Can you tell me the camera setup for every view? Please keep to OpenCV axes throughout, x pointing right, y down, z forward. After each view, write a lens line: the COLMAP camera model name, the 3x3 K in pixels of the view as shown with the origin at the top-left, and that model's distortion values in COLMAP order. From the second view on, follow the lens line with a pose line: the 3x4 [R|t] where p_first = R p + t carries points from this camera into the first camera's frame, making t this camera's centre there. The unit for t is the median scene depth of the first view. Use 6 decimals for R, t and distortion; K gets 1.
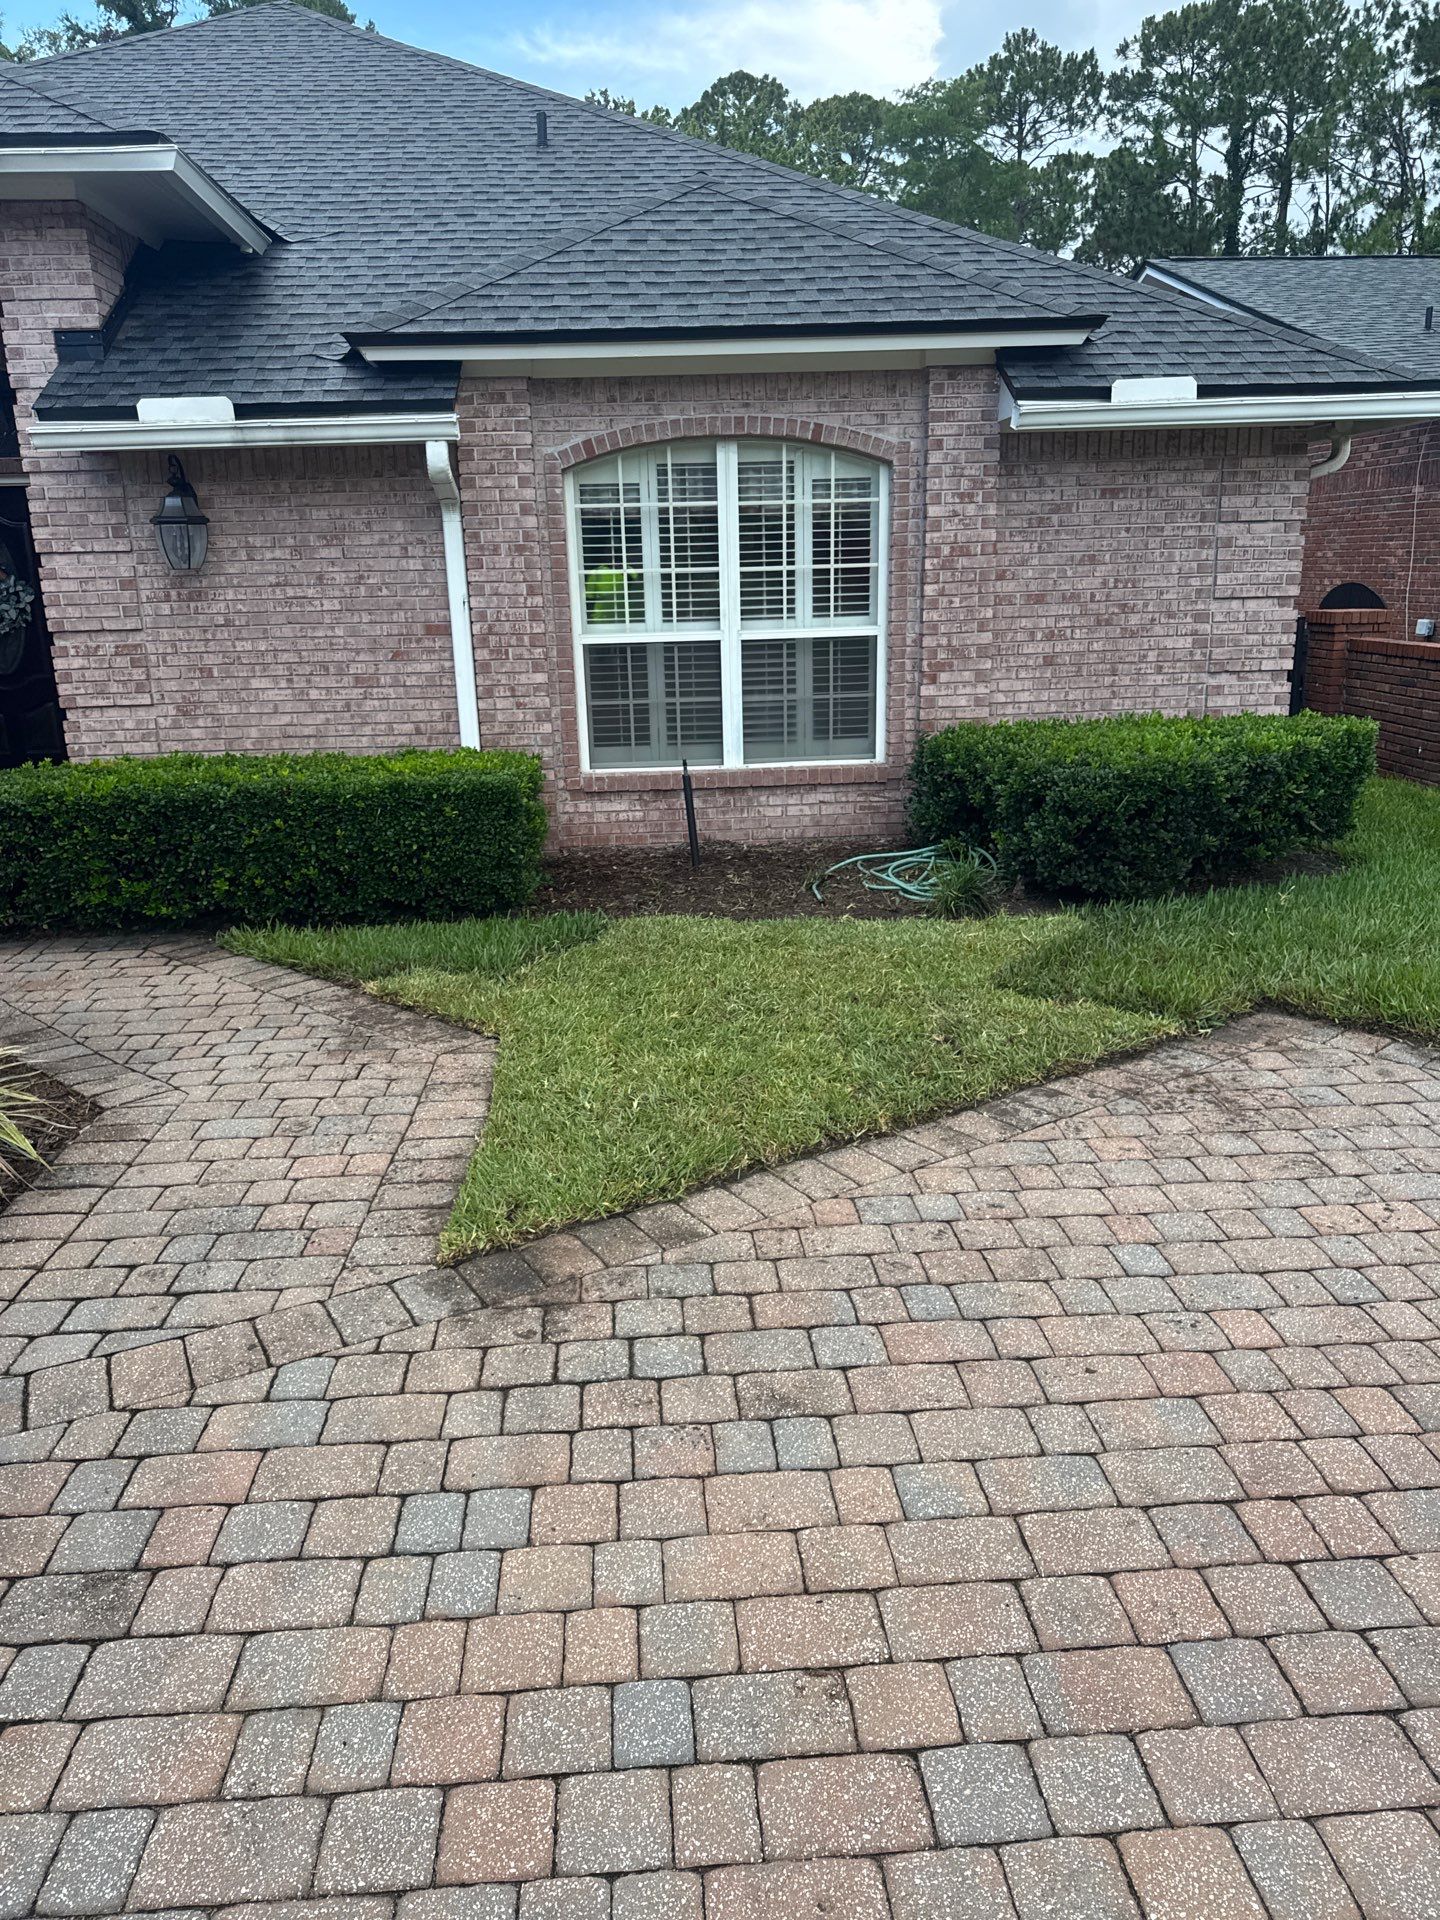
lens RADIAL K [[1383.6, 0, 708.7], [0, 1383.6, 954.3], [0, 0, 1]] dist [0.070987, -0.108955]
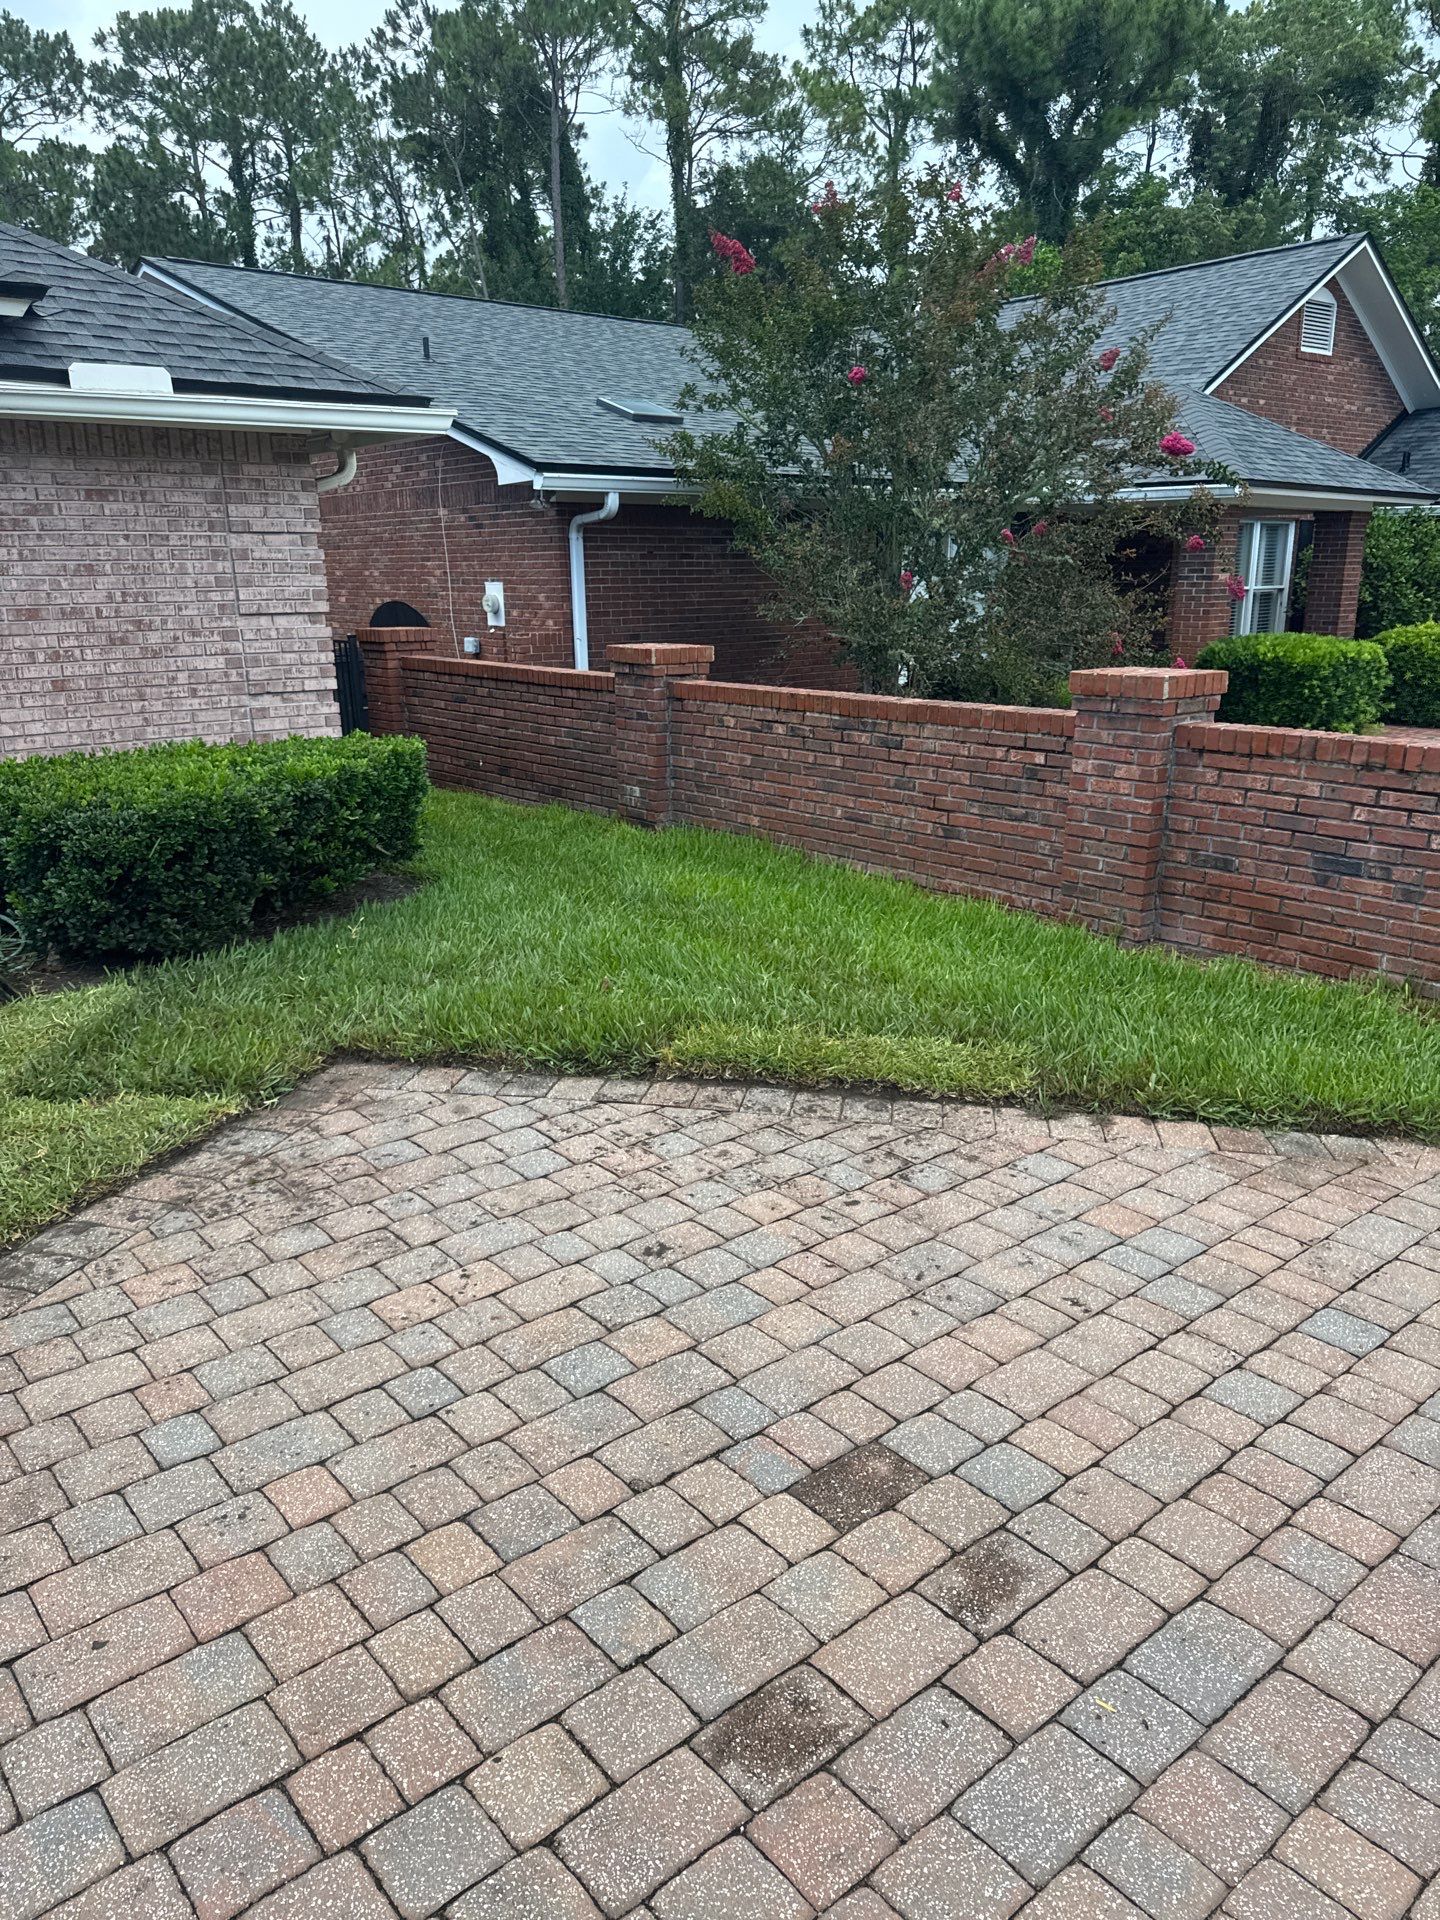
lens RADIAL K [[1358.7, 0, 776.2], [0, 1358.7, 997.8], [0, 0, 1]] dist [0.007218, -0.039788]
pose [[0.790390, -0.162503, 0.590658, 0.072070], [0.149155, 0.986208, 0.071736, -0.015705], [-0.594169, 0.031401, 0.803727, 0.073555]]
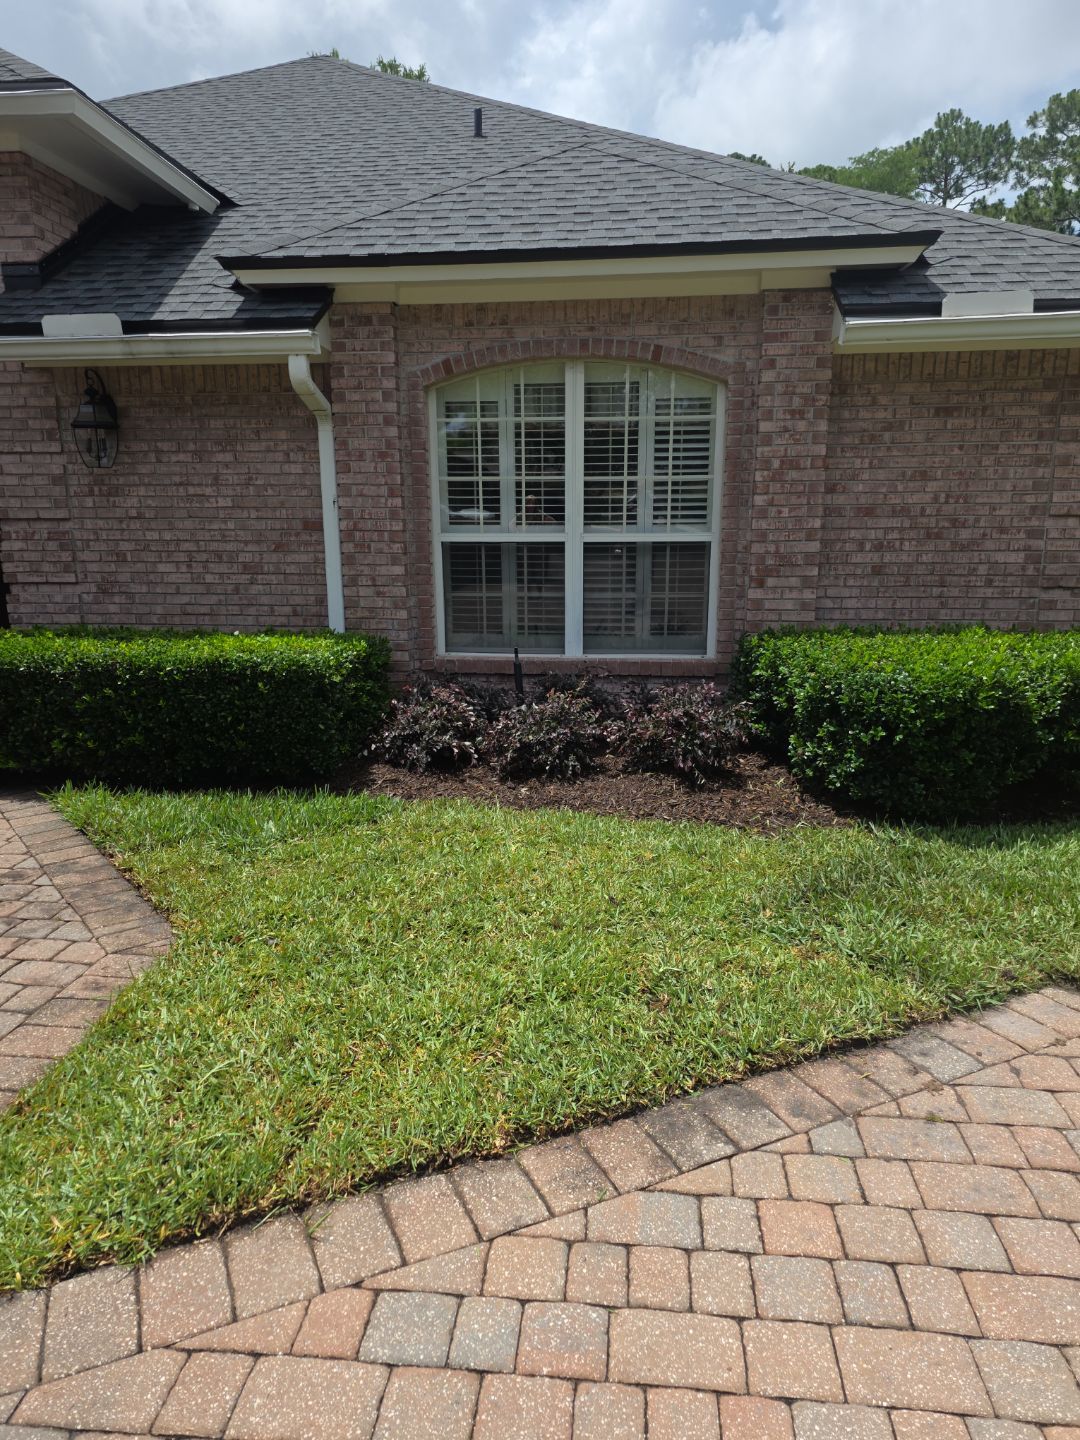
lens RADIAL K [[975.9, 0, 532.5], [0, 975.9, 729.1], [0, 0, 1]] dist [0.063348, -0.056023]
pose [[0.985345, 0.058009, -0.160405, 0.120512], [-0.065949, 0.996825, -0.044625, -0.043954], [0.157307, 0.054550, 0.986042, 0.247802]]
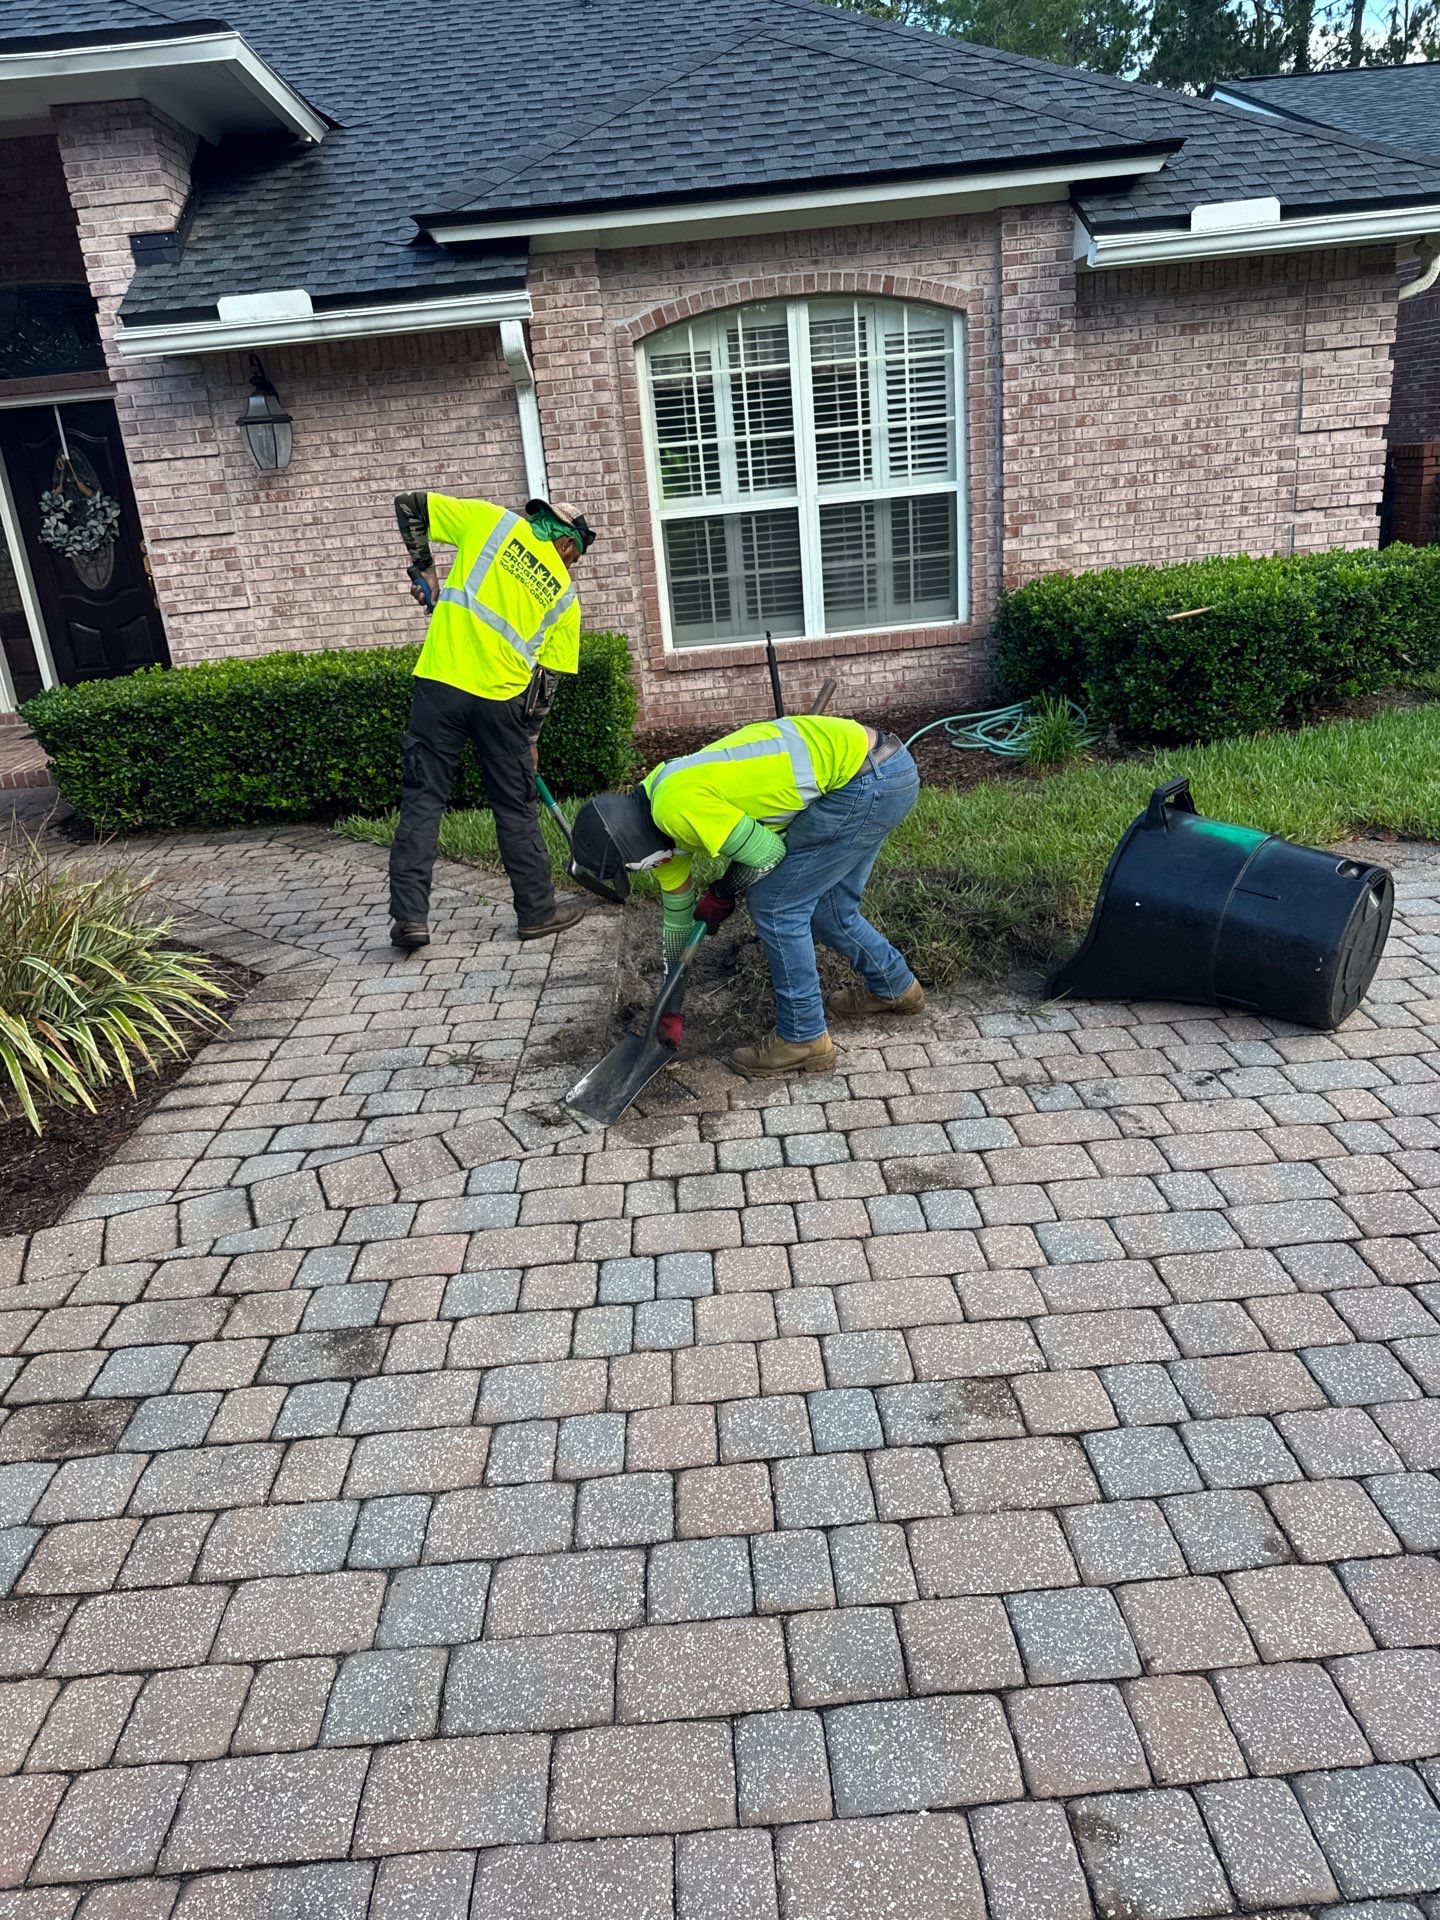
lens RADIAL K [[1392.8, 0, 705.4], [0, 1392.8, 979.7], [0, 0, 1]] dist [0.015816, -0.023408]
pose [[0.997530, -0.045731, -0.053314, -0.020857], [0.050255, 0.994952, 0.086857, 0.022263], [0.049073, -0.089322, 0.994793, -0.031727]]
